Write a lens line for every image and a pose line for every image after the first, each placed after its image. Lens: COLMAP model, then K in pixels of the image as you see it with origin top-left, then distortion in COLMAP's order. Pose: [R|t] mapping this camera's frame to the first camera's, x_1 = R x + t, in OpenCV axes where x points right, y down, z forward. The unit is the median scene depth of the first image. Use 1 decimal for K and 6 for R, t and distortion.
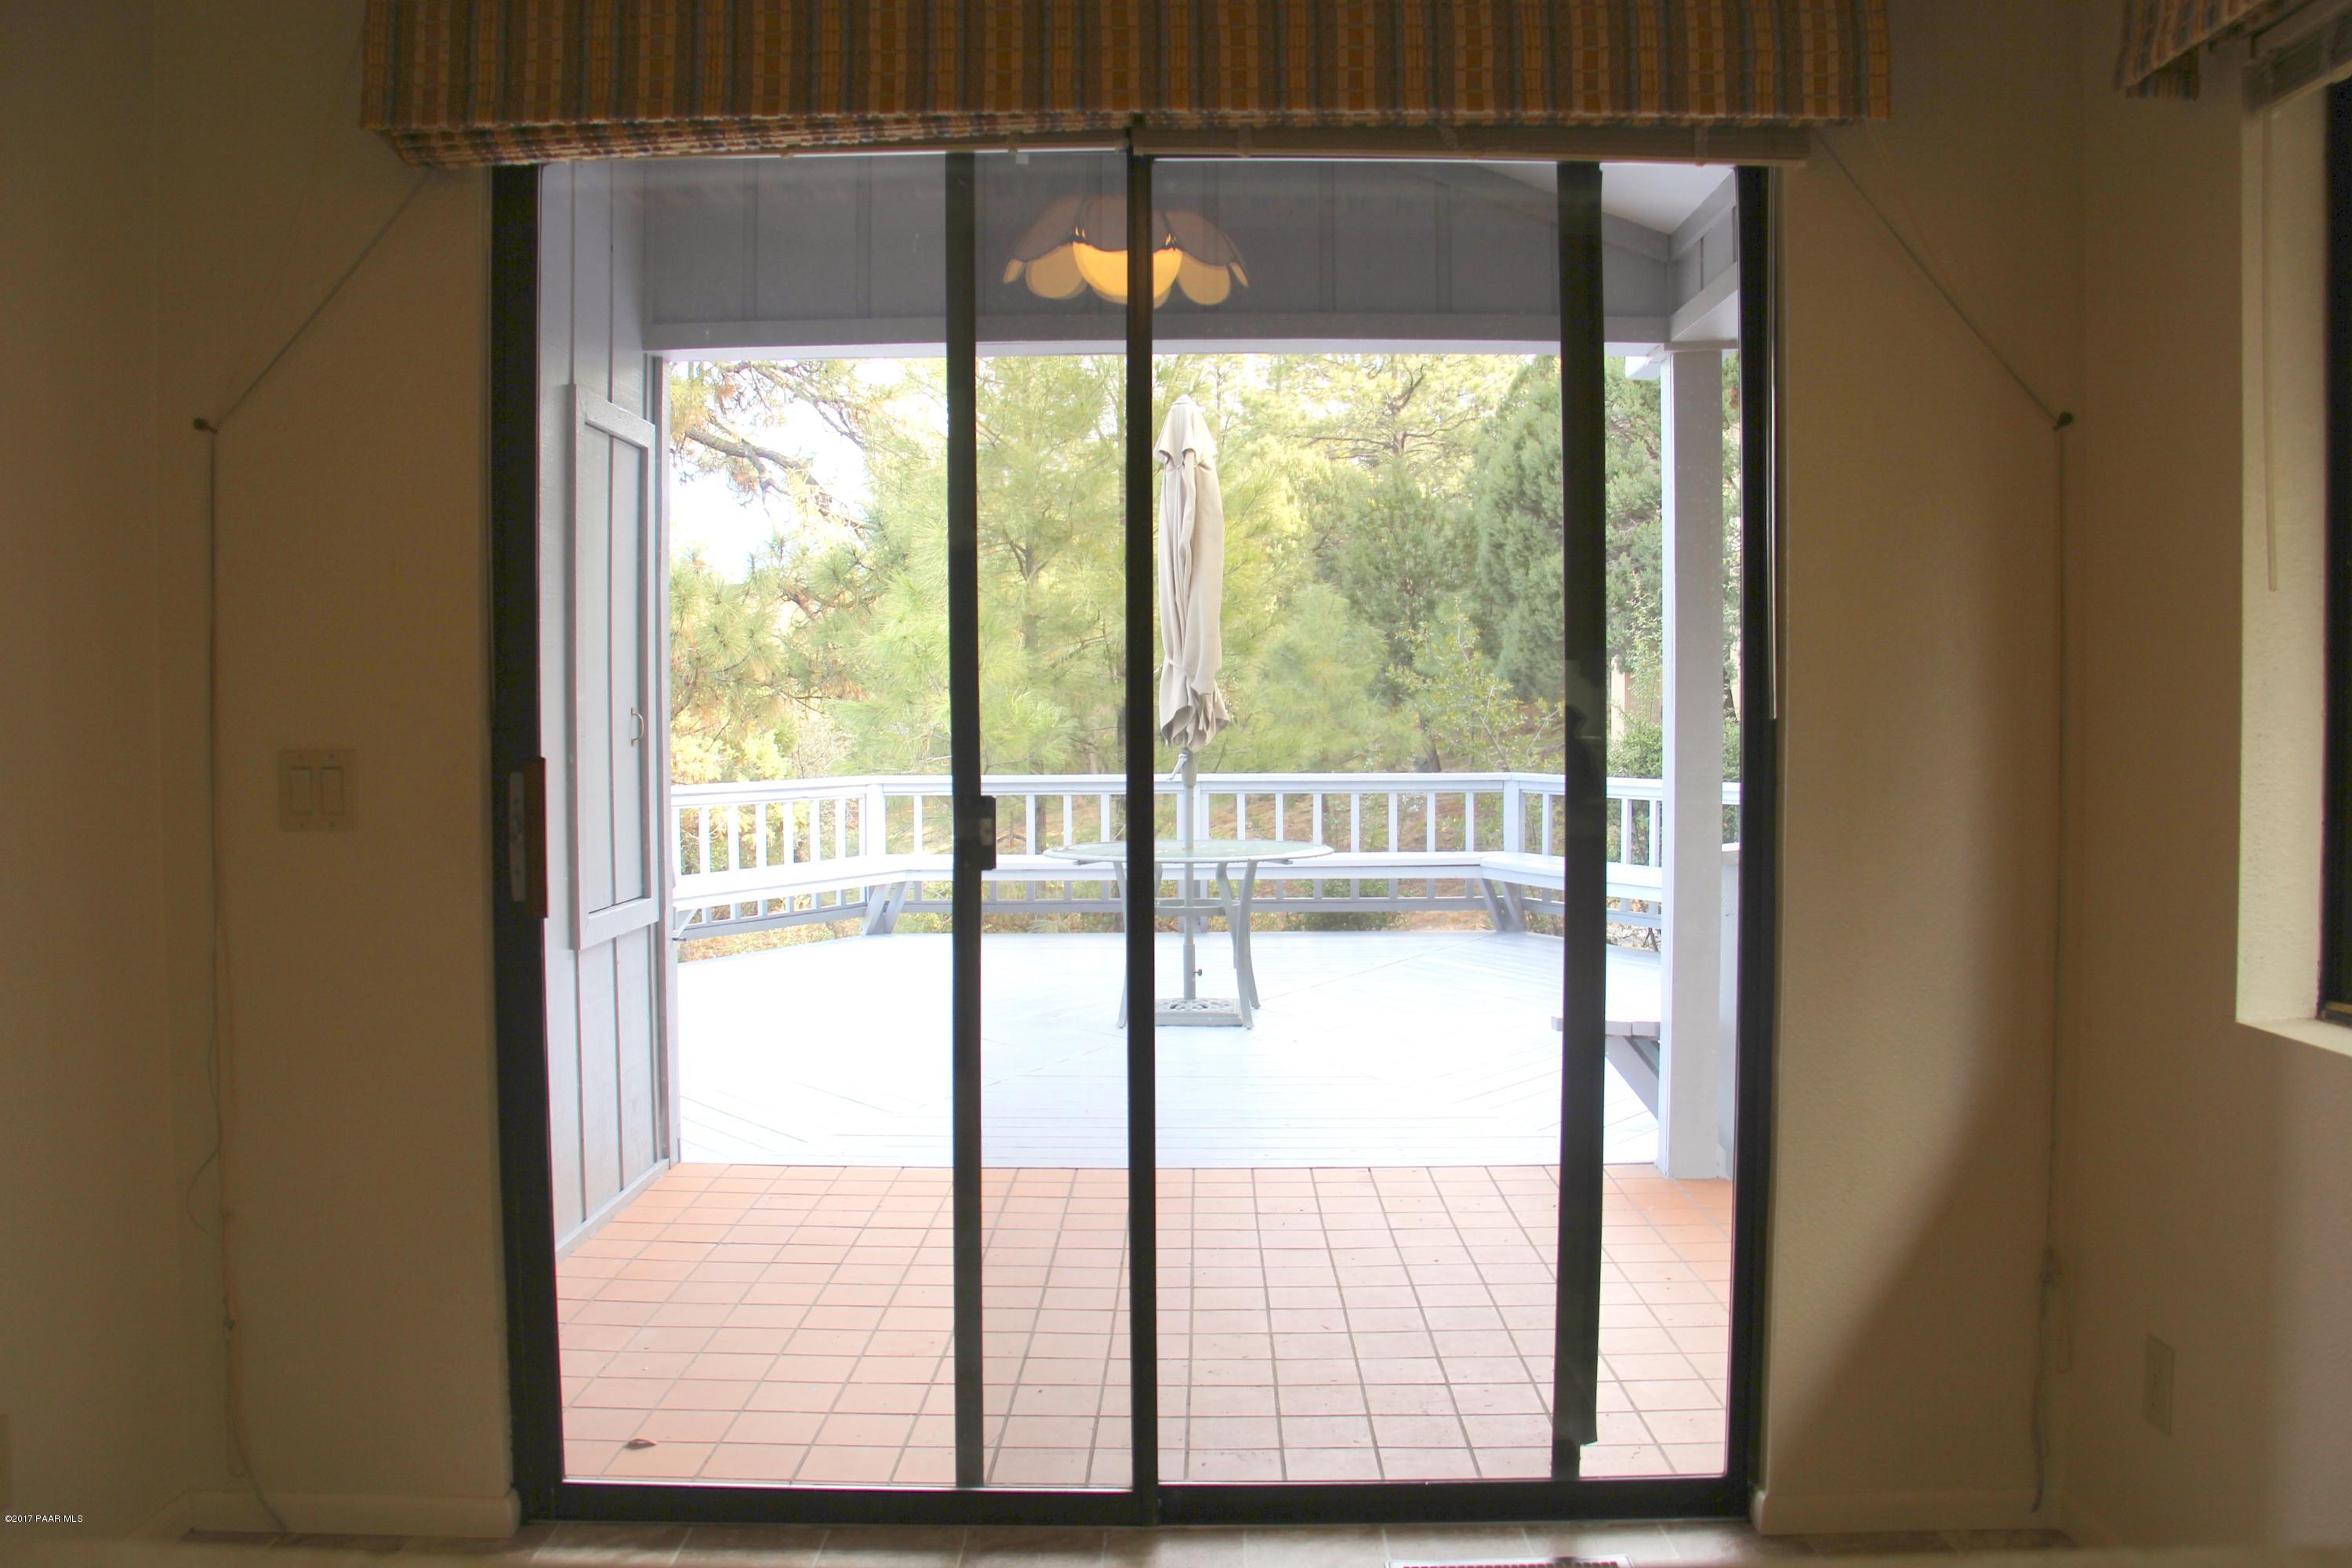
lens RADIAL K [[1956.7, 0, 1183.1], [0, 1956.7, 797.8], [0, 0, 1]] dist [-0.201598, 0.170804]
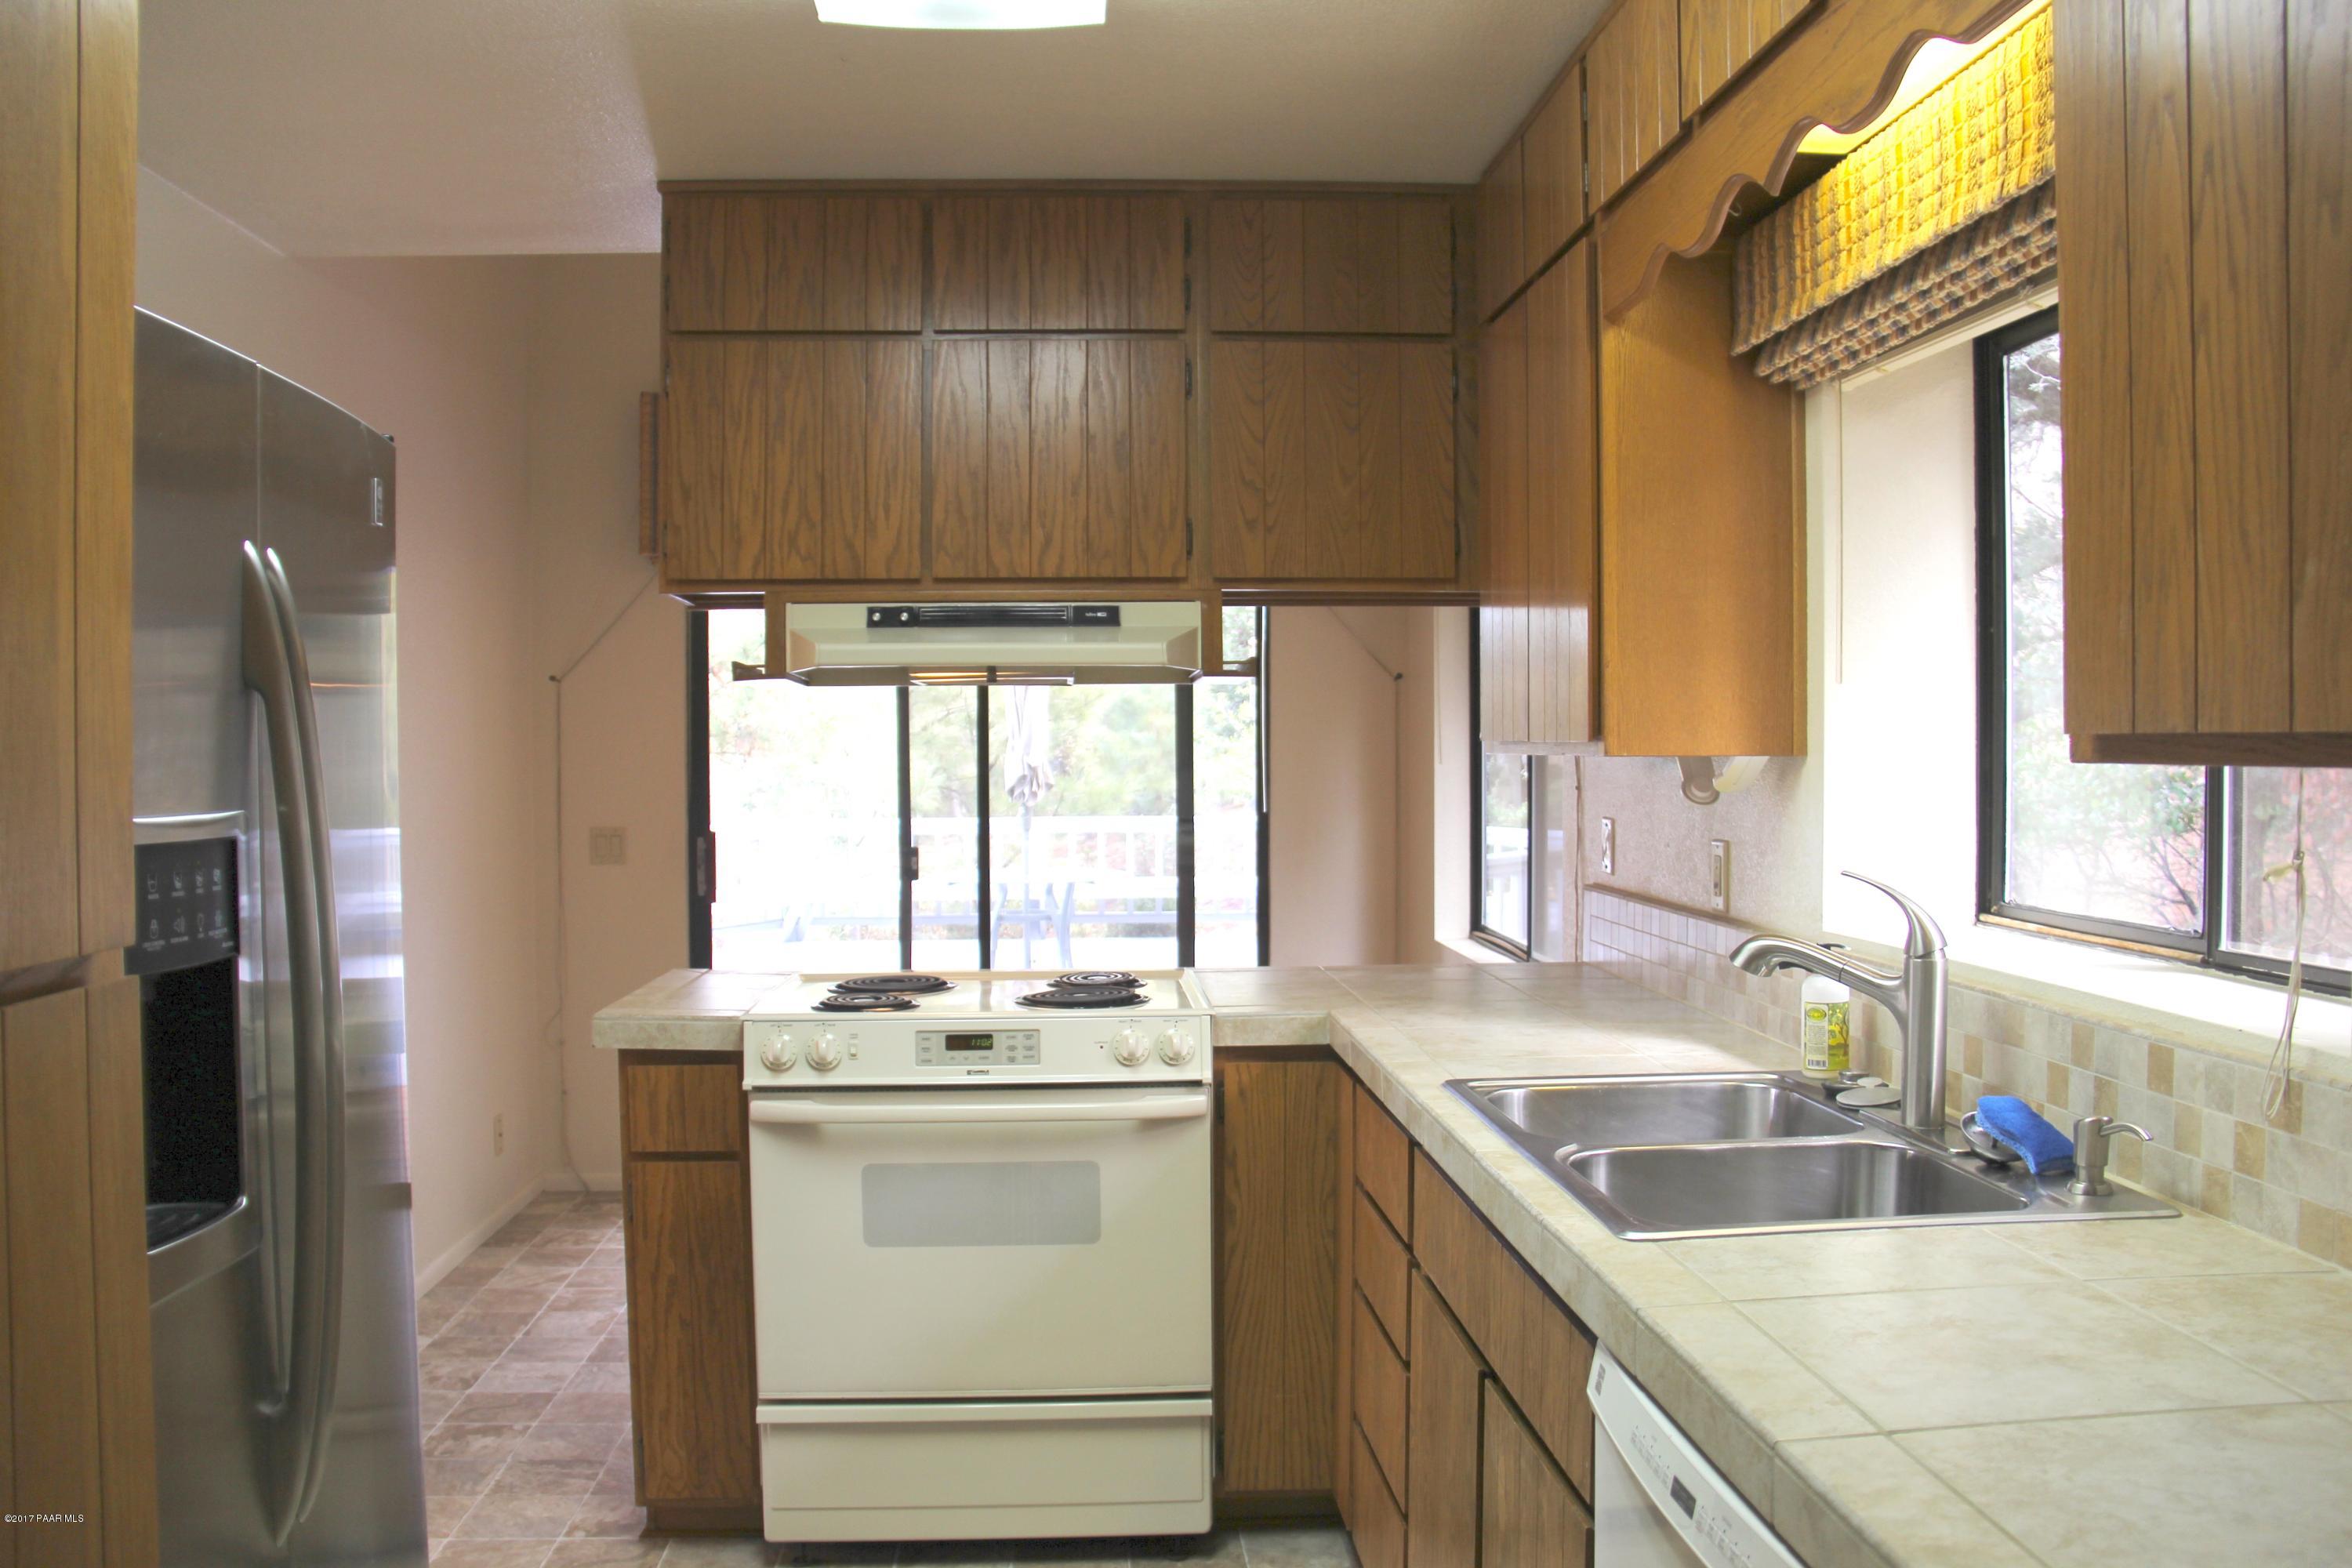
lens RADIAL K [[1956.7, 0, 1183.1], [0, 1956.7, 797.8], [0, 0, 1]] dist [-0.201598, 0.170804]
pose [[0.997533, -0.002820, 0.070138, 0.017277], [0.003856, 0.999885, -0.014649, -0.008309], [-0.070088, 0.014883, 0.997430, -0.432737]]
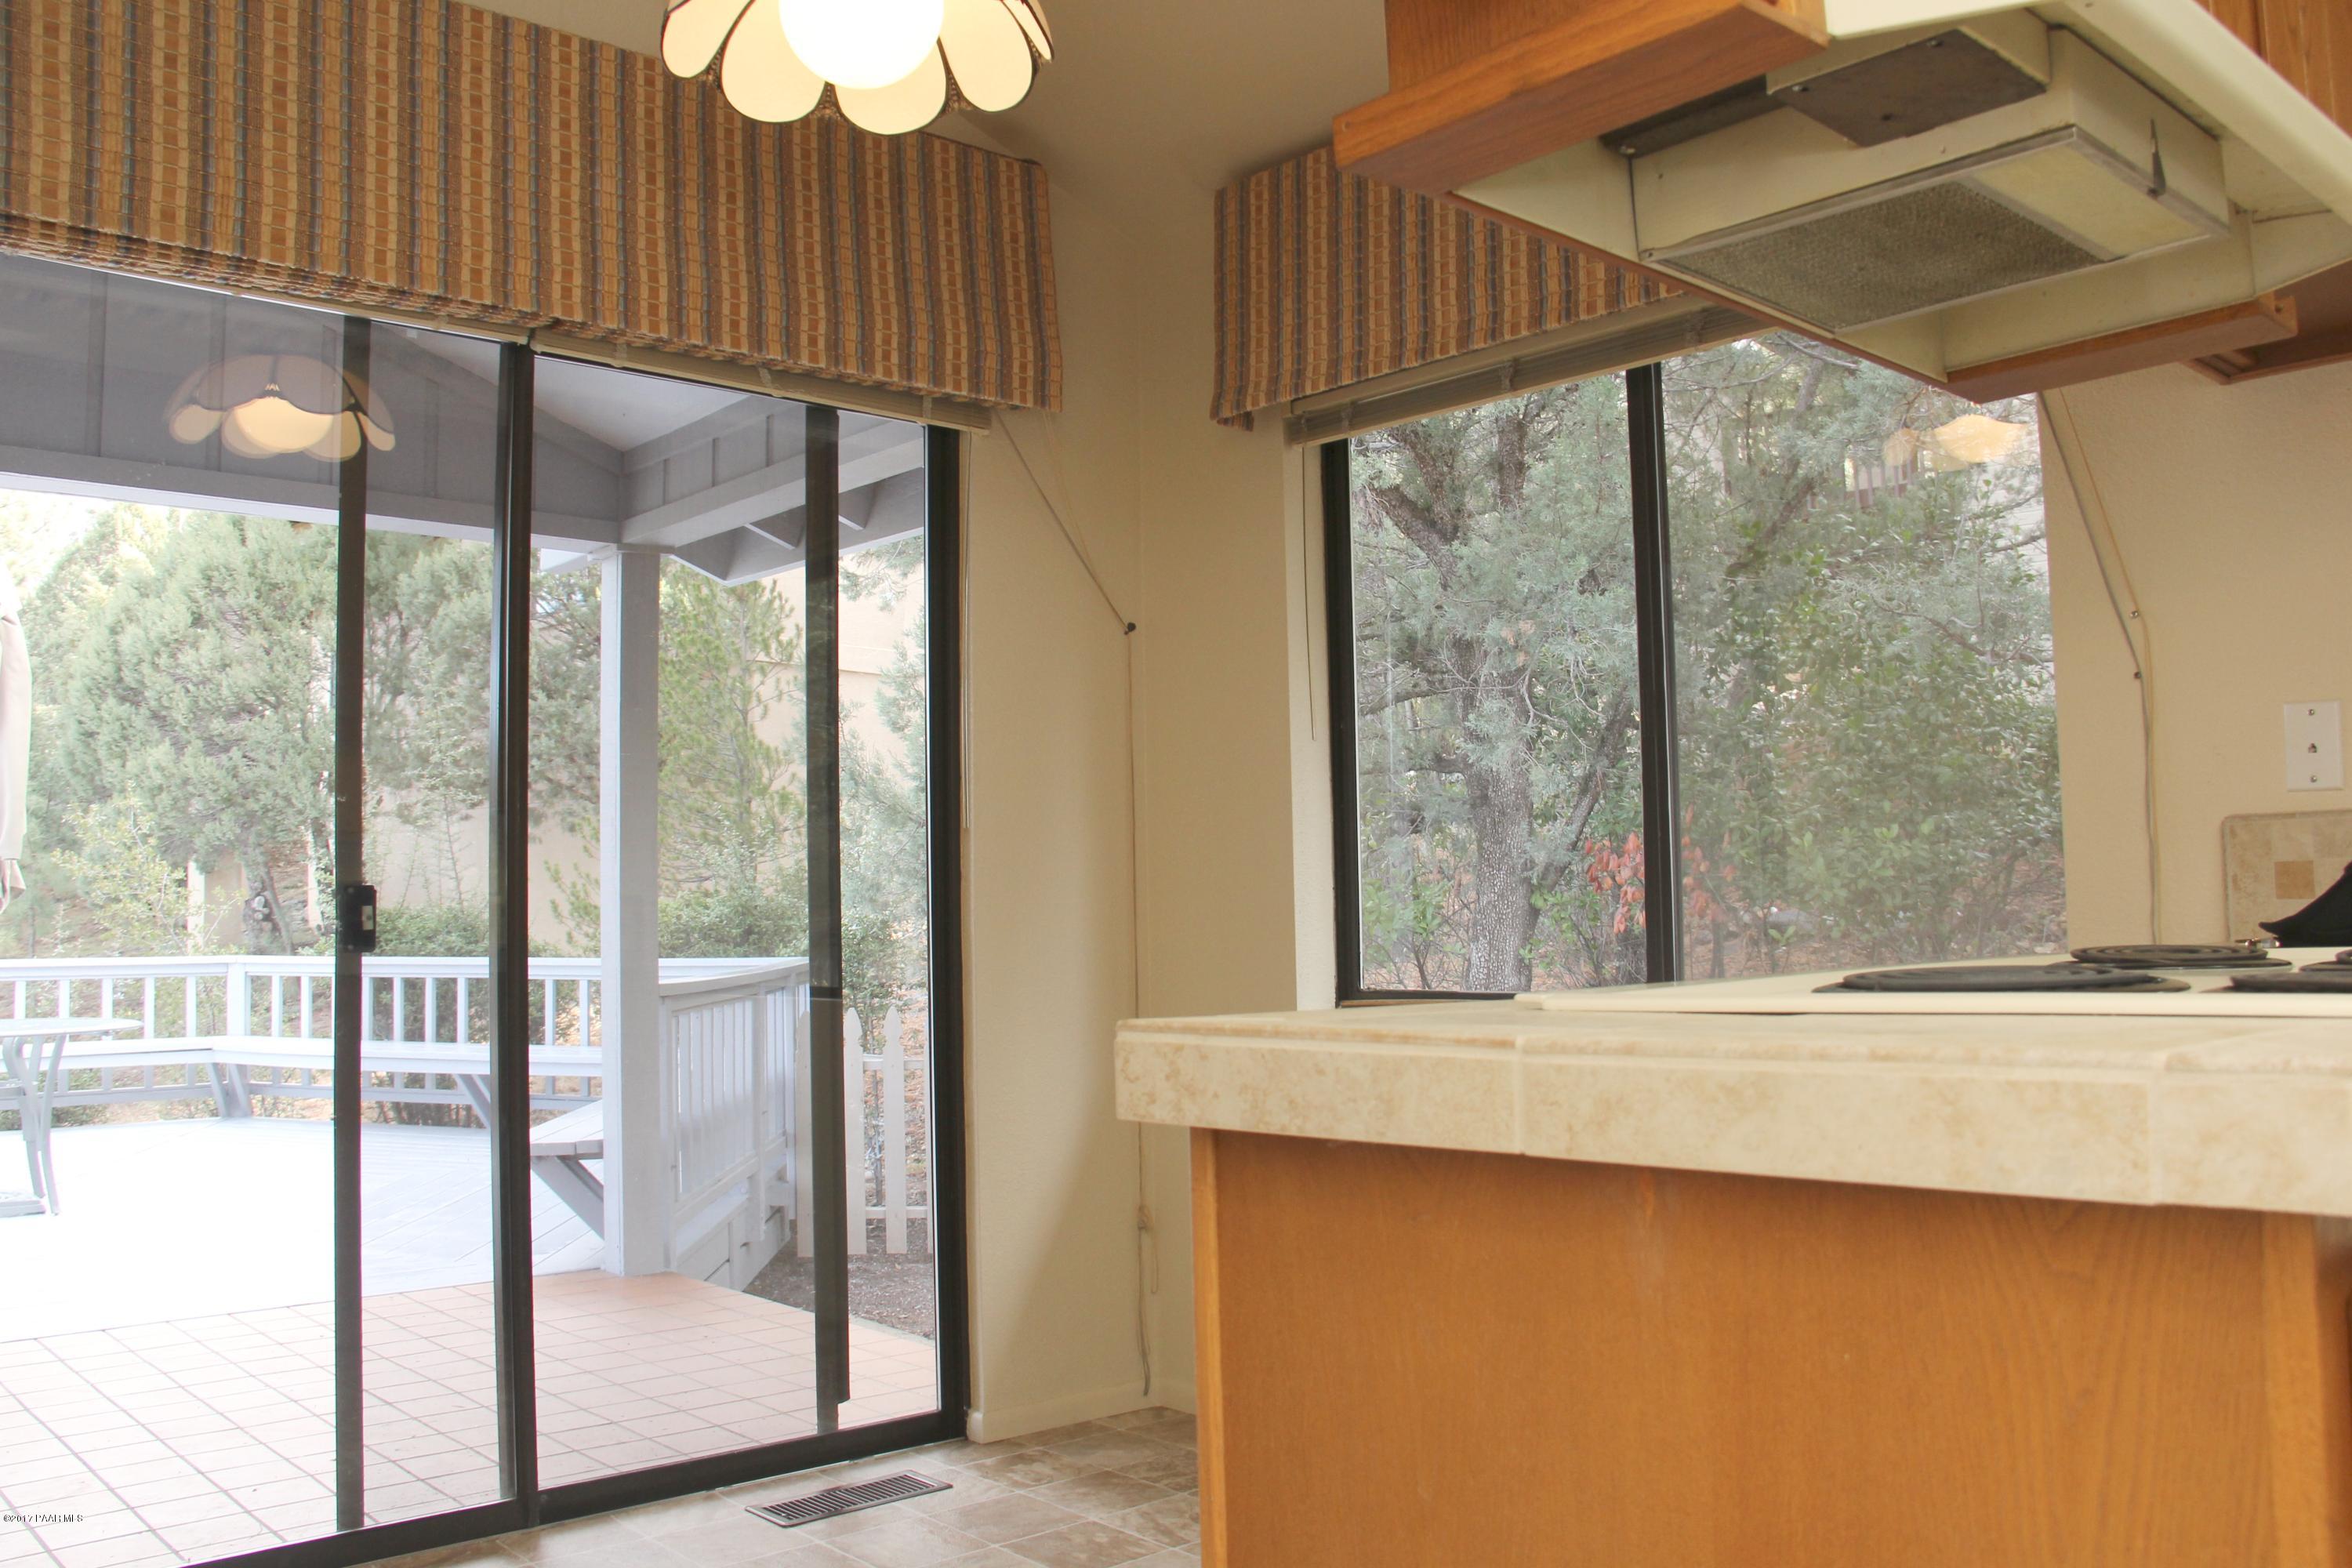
lens RADIAL K [[1956.7, 0, 1183.1], [0, 1956.7, 797.8], [0, 0, 1]] dist [-0.201598, 0.170804]
pose [[0.737597, 0.033486, 0.674410, -0.173979], [0.041400, 0.994648, -0.094665, 0.025249], [-0.673971, 0.097746, 0.732263, -0.041948]]
